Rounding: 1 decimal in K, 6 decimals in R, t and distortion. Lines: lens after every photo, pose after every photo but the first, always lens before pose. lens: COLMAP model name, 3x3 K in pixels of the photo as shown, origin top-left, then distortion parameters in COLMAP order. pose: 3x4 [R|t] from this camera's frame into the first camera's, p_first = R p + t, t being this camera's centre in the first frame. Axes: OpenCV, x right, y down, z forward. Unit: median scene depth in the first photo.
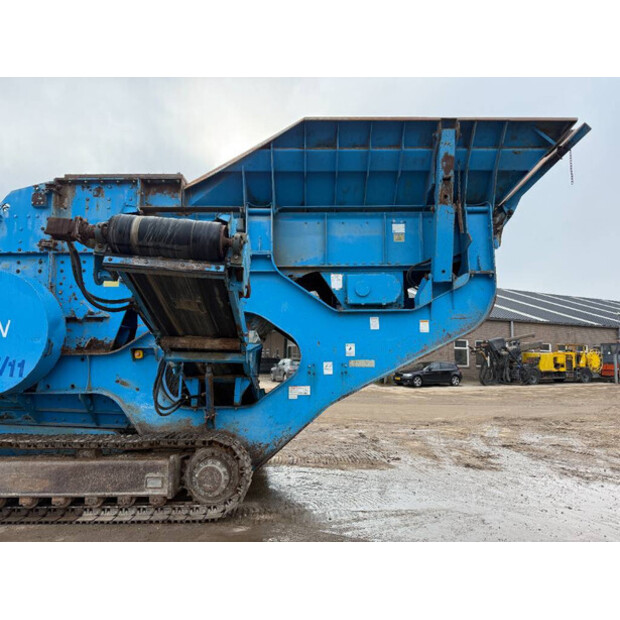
lens RADIAL K [[430.9, 0, 310.6], [0, 430.9, 309.3], [0, 0, 1]] dist [0.053241, -0.061080]
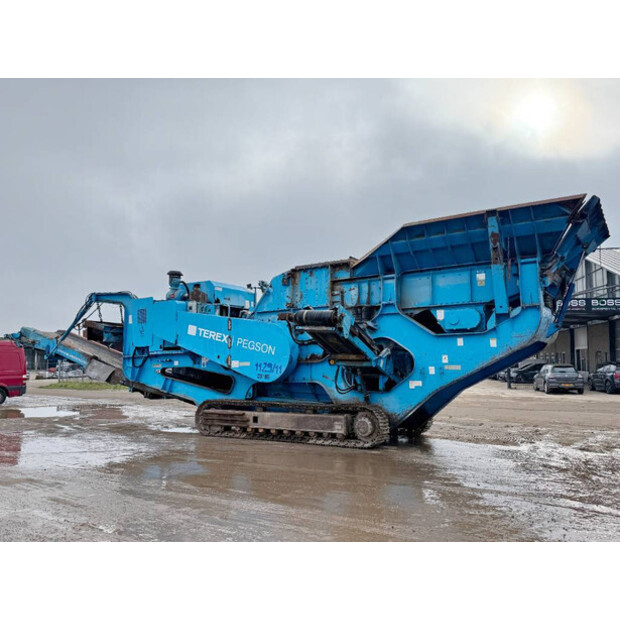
lens RADIAL K [[519.6, 0, 312.5], [0, 519.6, 309.8], [0, 0, 1]] dist [0.057584, -0.050031]
pose [[0.838890, -0.061076, -0.540864, 0.751451], [0.065689, 0.997782, -0.010789, -0.101068], [0.540323, -0.026478, 0.841041, -0.912751]]
